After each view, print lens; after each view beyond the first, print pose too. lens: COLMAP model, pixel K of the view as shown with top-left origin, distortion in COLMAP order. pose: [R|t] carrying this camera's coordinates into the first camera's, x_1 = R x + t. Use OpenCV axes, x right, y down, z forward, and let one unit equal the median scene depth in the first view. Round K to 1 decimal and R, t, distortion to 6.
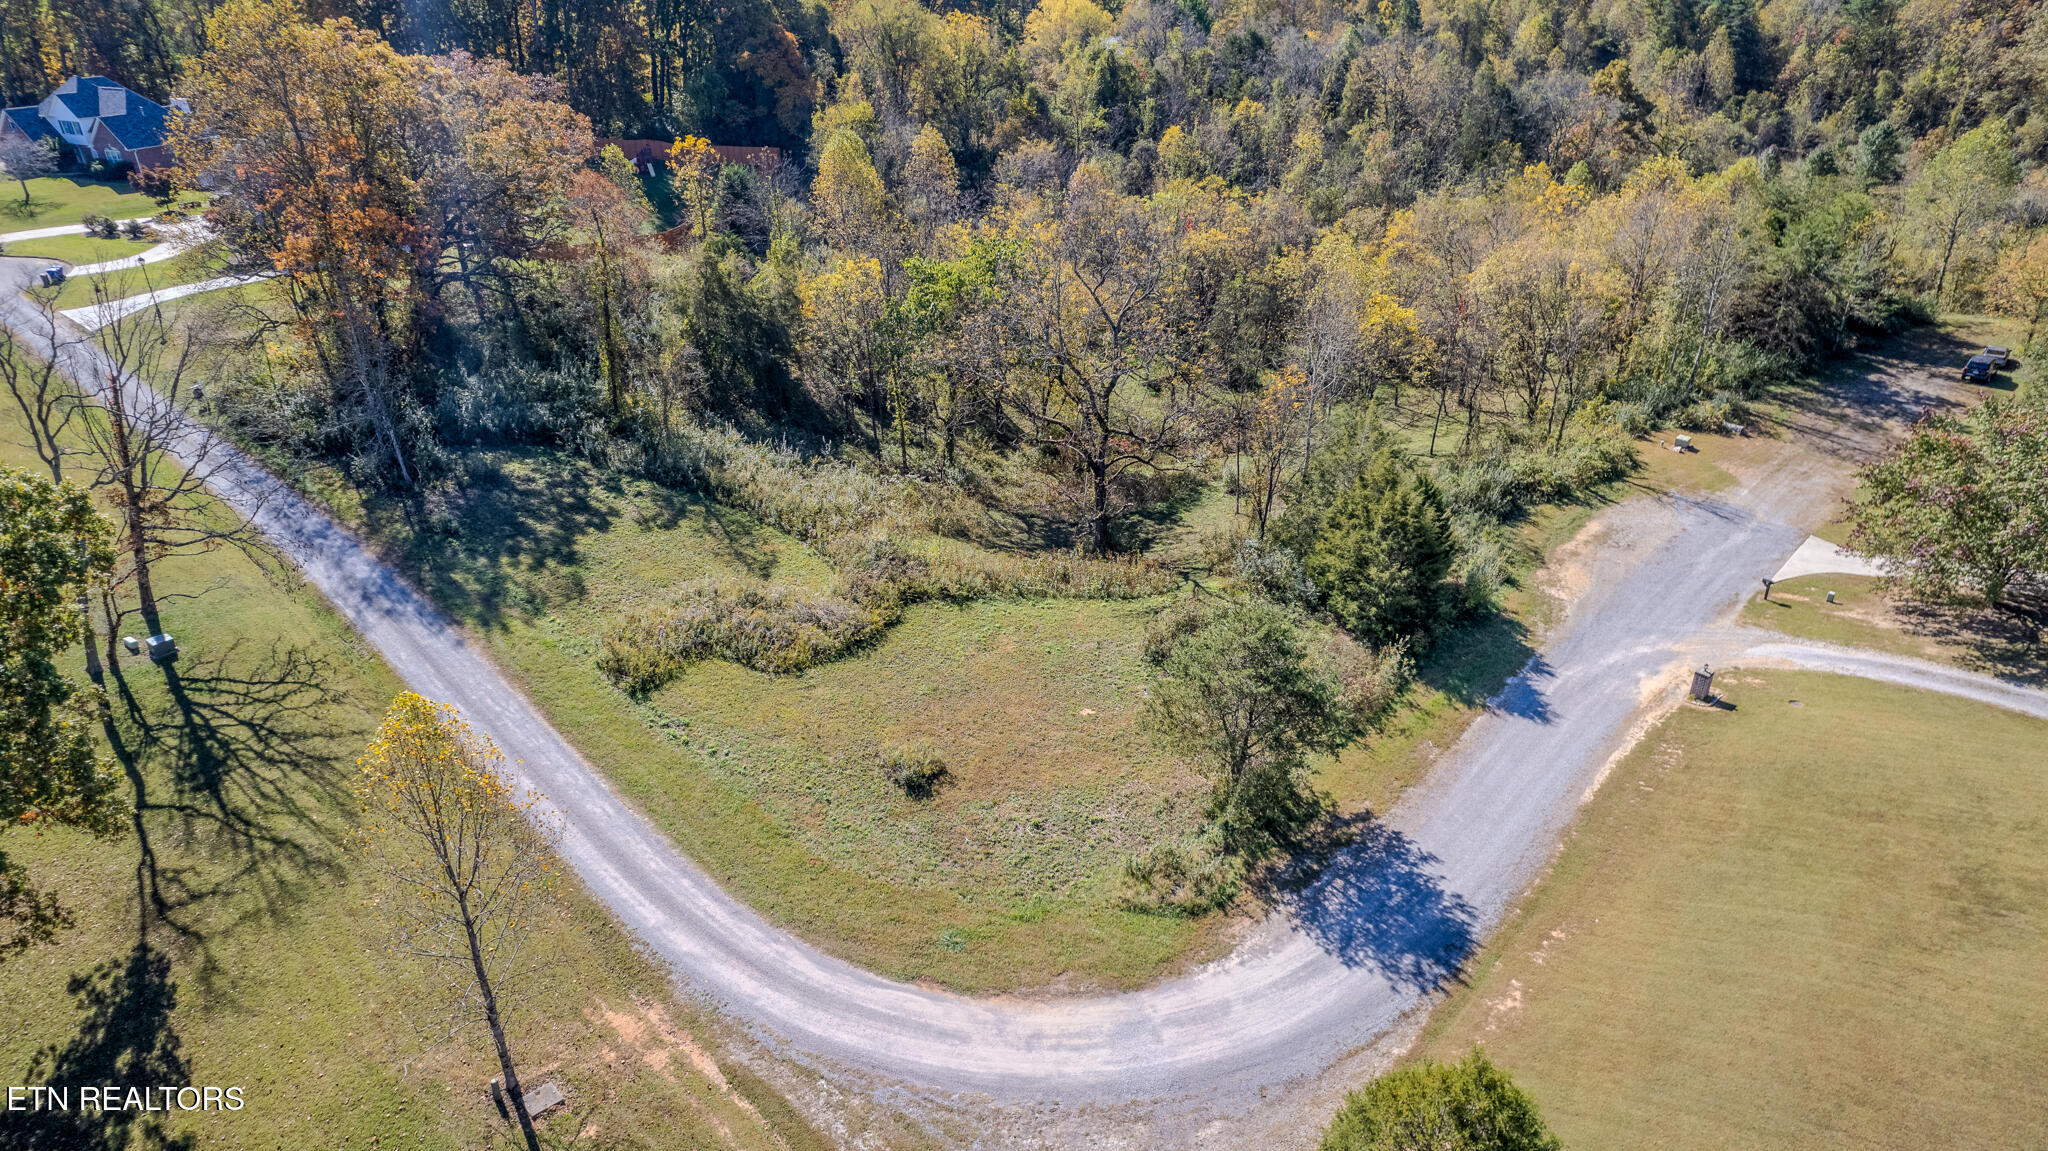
lens RADIAL K [[1313.1, 0, 1026.1], [0, 1313.1, 569.0], [0, 0, 1]] dist [-0.080418, 0.074838]
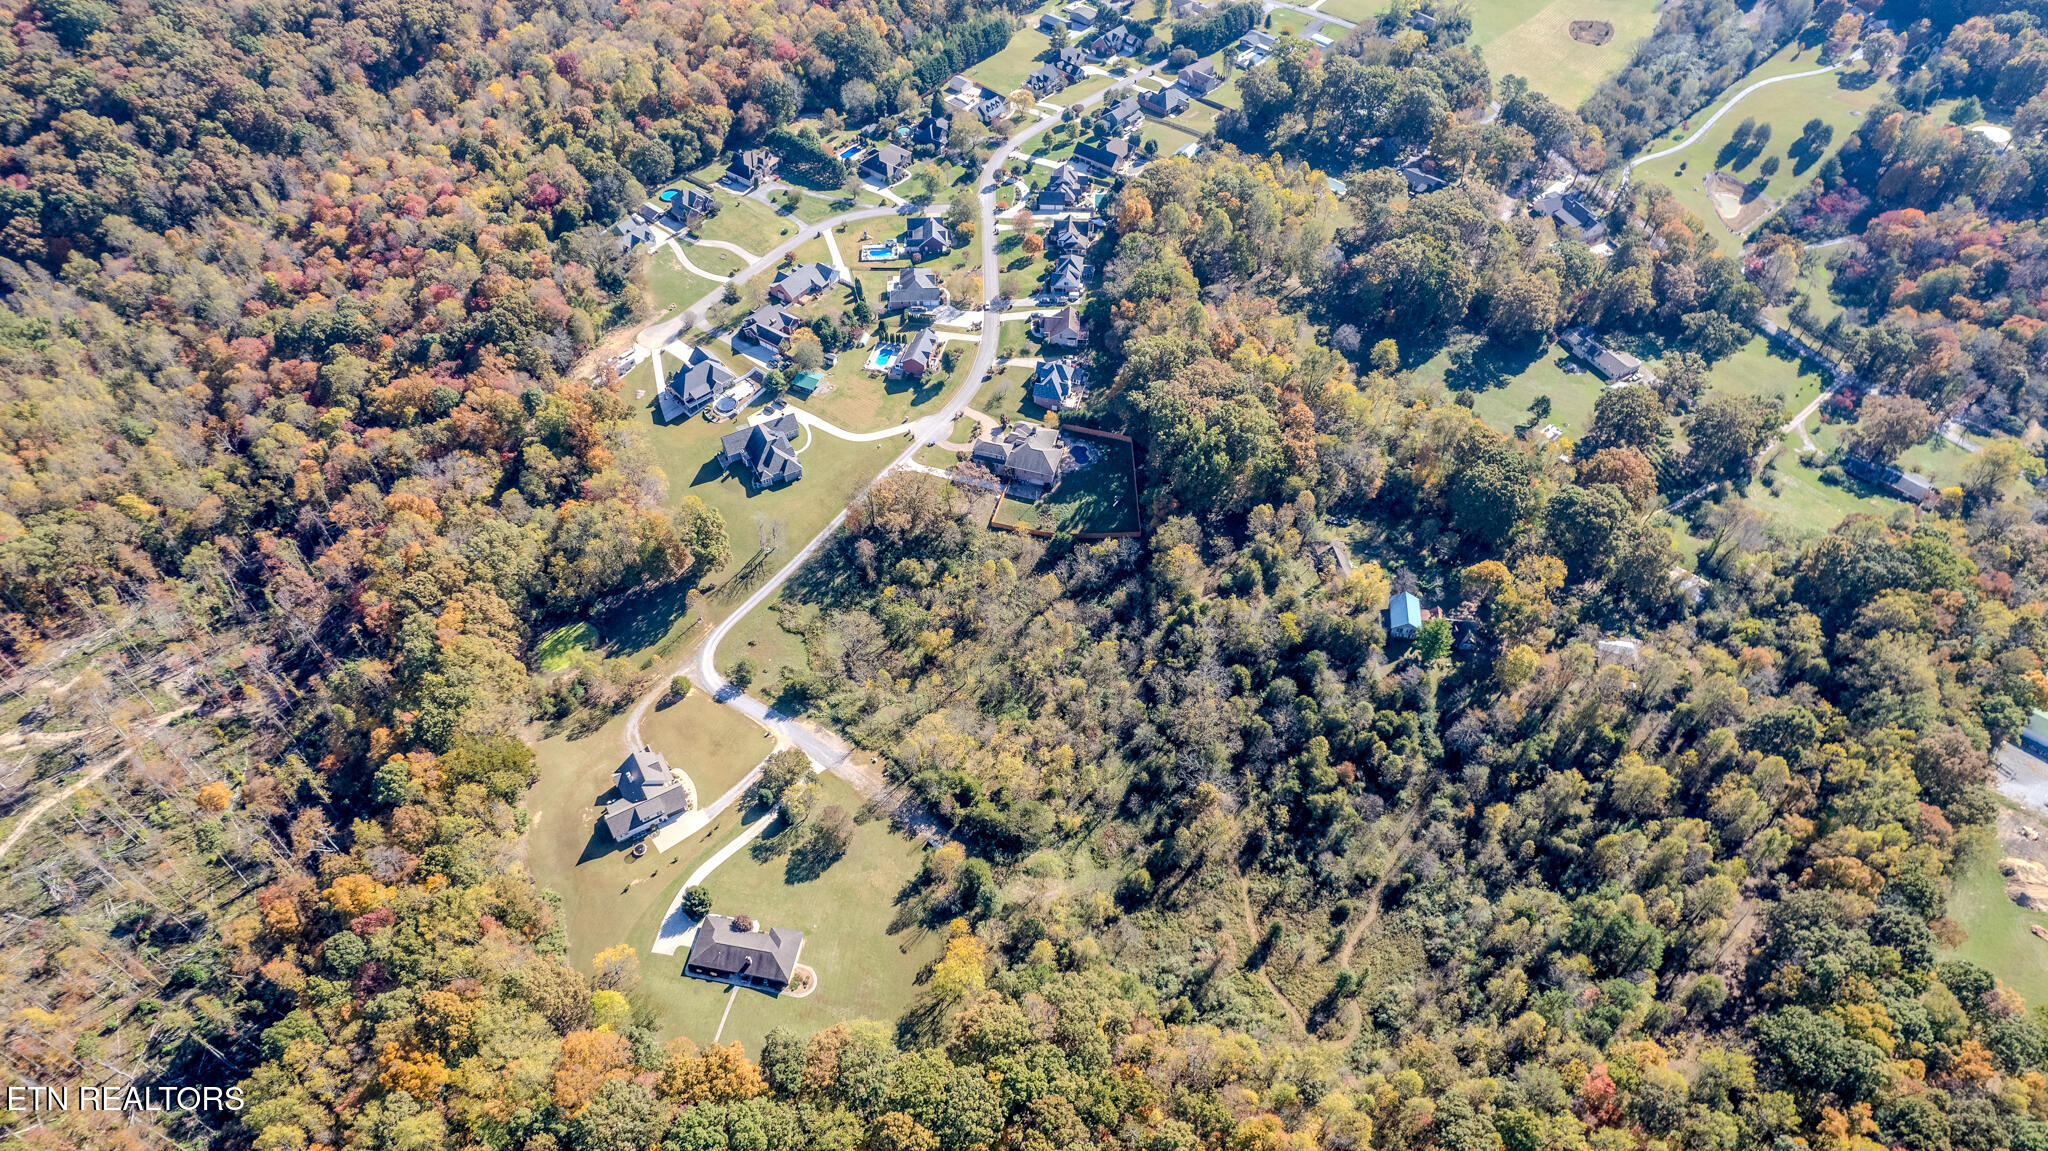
lens RADIAL K [[1313.1, 0, 1017.4], [0, 1313.1, 578.6], [0, 0, 1]] dist [-0.080418, 0.074838]
pose [[0.114997, 0.751303, -0.649861, 4.220102], [-0.448128, 0.623087, 0.641049, -5.006329], [0.886542, 0.217502, 0.408333, -0.716552]]
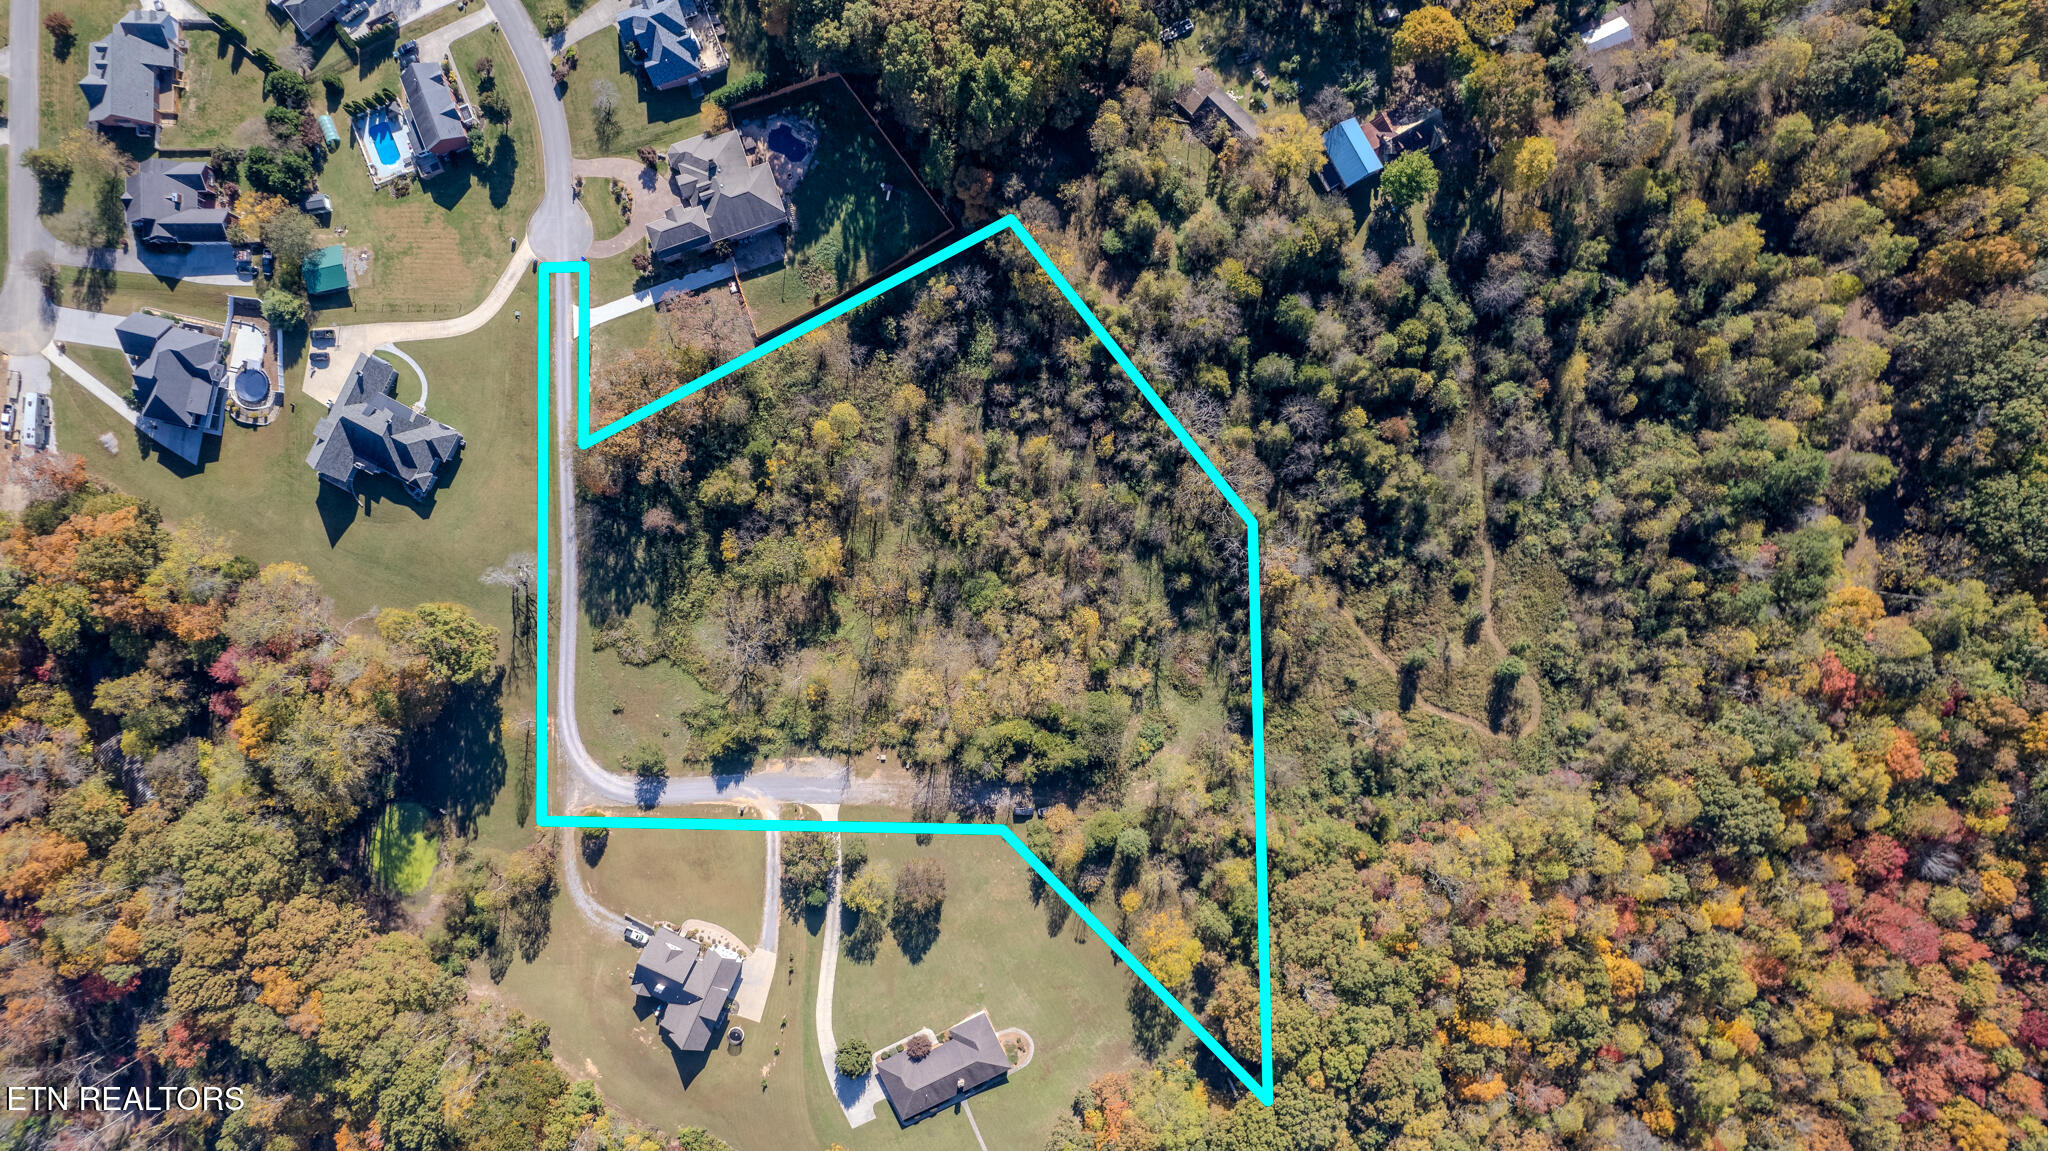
lens RADIAL K [[1313.1, 0, 1017.1], [0, 1313.1, 587.9], [0, 0, 1]] dist [-0.080418, 0.074838]
pose [[0.678250, 0.734788, 0.008020, 0.558076], [-0.344261, 0.308092, 0.886884, -4.767989], [0.649201, -0.604290, 0.461922, -0.093898]]
